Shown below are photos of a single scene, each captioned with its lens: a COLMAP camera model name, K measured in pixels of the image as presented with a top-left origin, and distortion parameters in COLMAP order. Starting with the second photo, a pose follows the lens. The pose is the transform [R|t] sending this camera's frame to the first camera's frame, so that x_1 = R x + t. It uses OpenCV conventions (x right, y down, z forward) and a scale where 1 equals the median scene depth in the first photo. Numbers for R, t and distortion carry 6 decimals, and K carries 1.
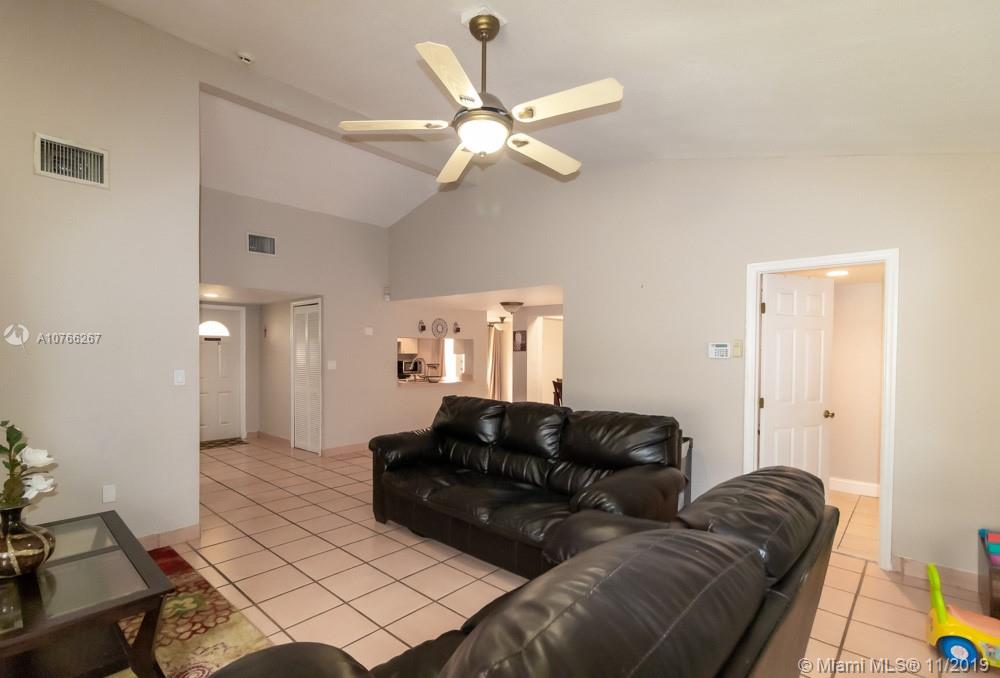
lens RADIAL K [[470.0, 0, 499.6], [0, 470.0, 385.6], [0, 0, 1]] dist [-0.001347, -0.000011]
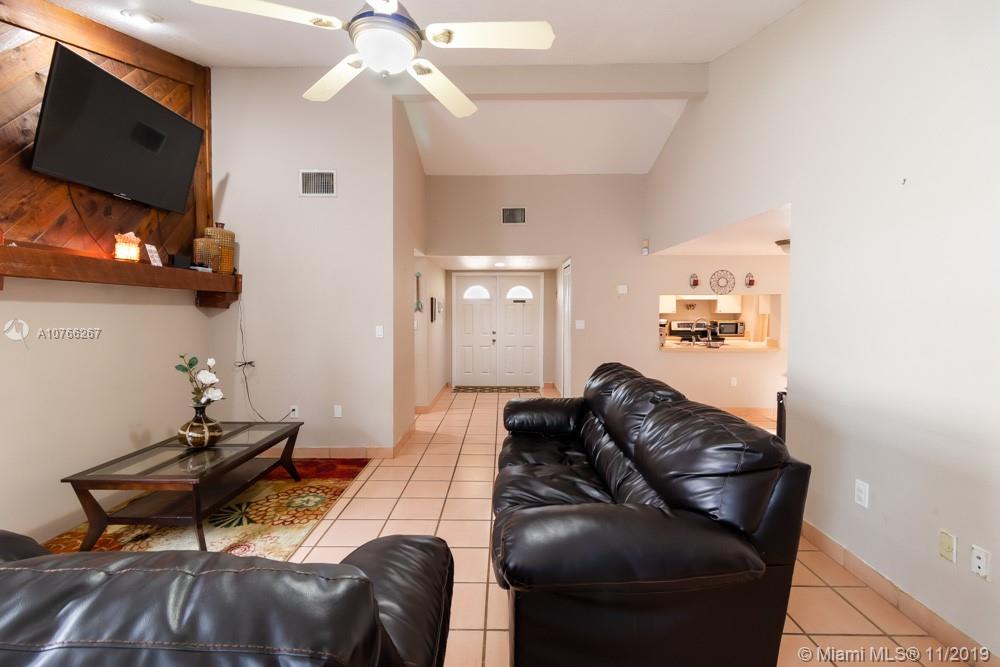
lens RADIAL K [[470.5, 0, 500.0], [0, 470.5, 333.5], [0, 0, 1]] dist [0.027359, 0.000053]
pose [[0.663838, 0.030936, -0.747236, 0.279439], [-0.051334, 0.998672, -0.004259, -0.011239], [0.746112, 0.041186, 0.664545, 0.207787]]
